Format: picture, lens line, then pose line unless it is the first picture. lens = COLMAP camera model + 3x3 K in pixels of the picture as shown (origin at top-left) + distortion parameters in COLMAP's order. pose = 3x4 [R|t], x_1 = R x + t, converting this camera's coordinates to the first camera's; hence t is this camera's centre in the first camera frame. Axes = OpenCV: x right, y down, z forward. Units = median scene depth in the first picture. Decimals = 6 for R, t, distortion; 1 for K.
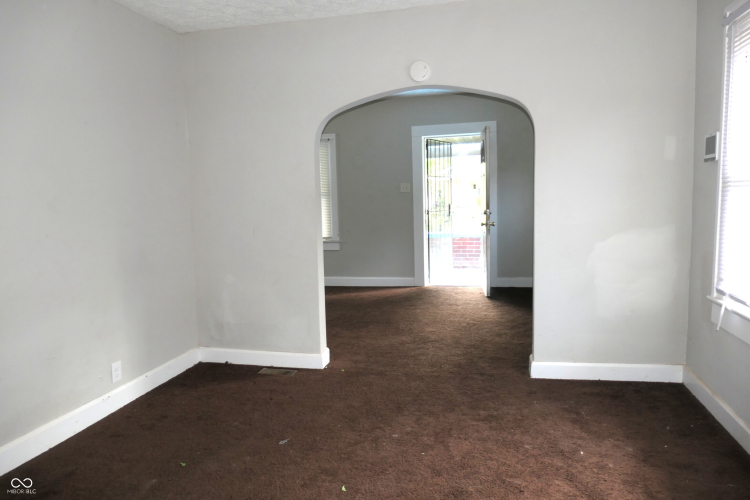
lens RADIAL K [[529.0, 0, 378.2], [0, 529.0, 251.0], [0, 0, 1]] dist [-0.012357, 0.011858]
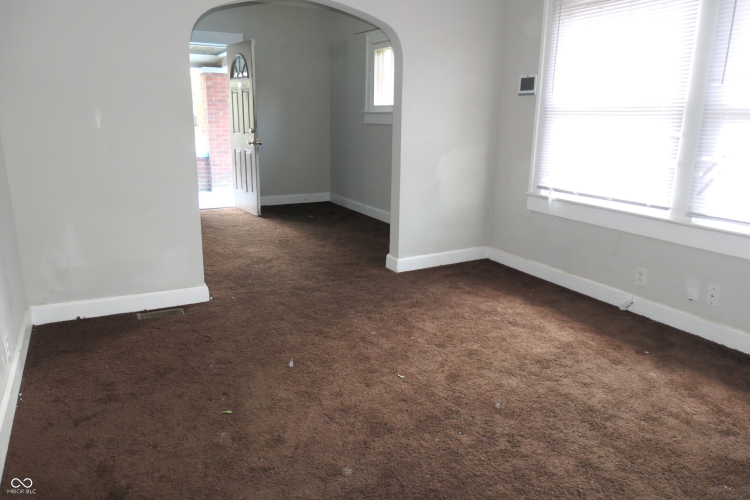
lens RADIAL K [[529.0, 0, 398.0], [0, 529.0, 249.7], [0, 0, 1]] dist [-0.012357, 0.011858]
pose [[0.743860, -0.128575, 0.655851, -0.521512], [0.033896, 0.987315, 0.155112, 0.004683], [-0.667475, -0.093151, 0.738783, 0.129380]]
